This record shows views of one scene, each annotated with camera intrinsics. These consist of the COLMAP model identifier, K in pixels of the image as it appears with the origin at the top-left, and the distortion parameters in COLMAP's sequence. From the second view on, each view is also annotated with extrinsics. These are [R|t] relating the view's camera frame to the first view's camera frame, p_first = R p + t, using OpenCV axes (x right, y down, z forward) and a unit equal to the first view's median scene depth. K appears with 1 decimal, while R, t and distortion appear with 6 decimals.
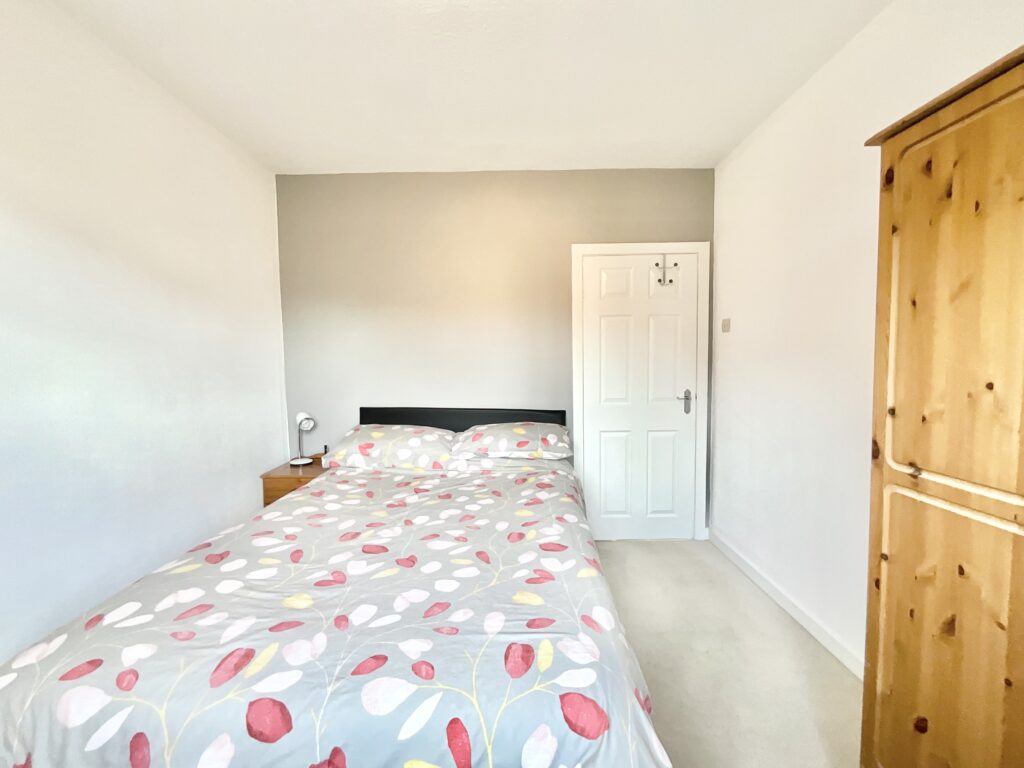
lens RADIAL K [[415.1, 0, 511.3], [0, 415.1, 385.1], [0, 0, 1]] dist [-0.002718, 0.000151]
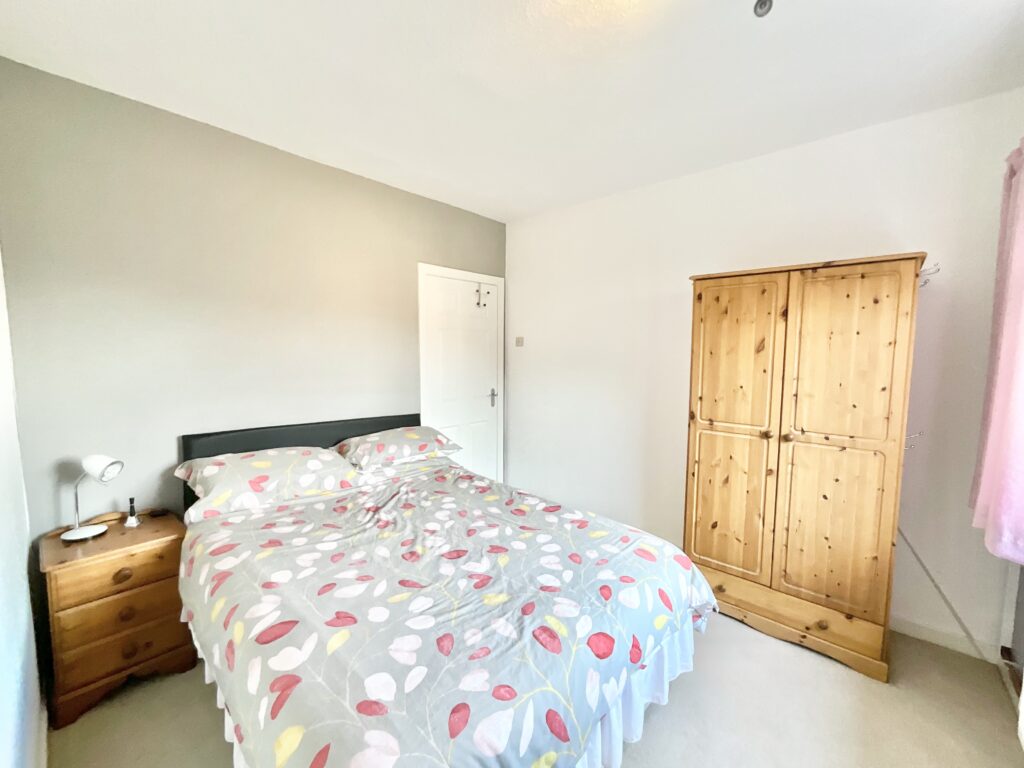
lens RADIAL K [[415.1, 0, 511.3], [0, 415.1, 385.1], [0, 0, 1]] dist [-0.002718, 0.000151]
pose [[0.671053, -0.045738, 0.739997, -0.938559], [0.033009, 0.998949, 0.031810, -0.073782], [-0.740674, 0.003080, 0.671857, 0.139944]]
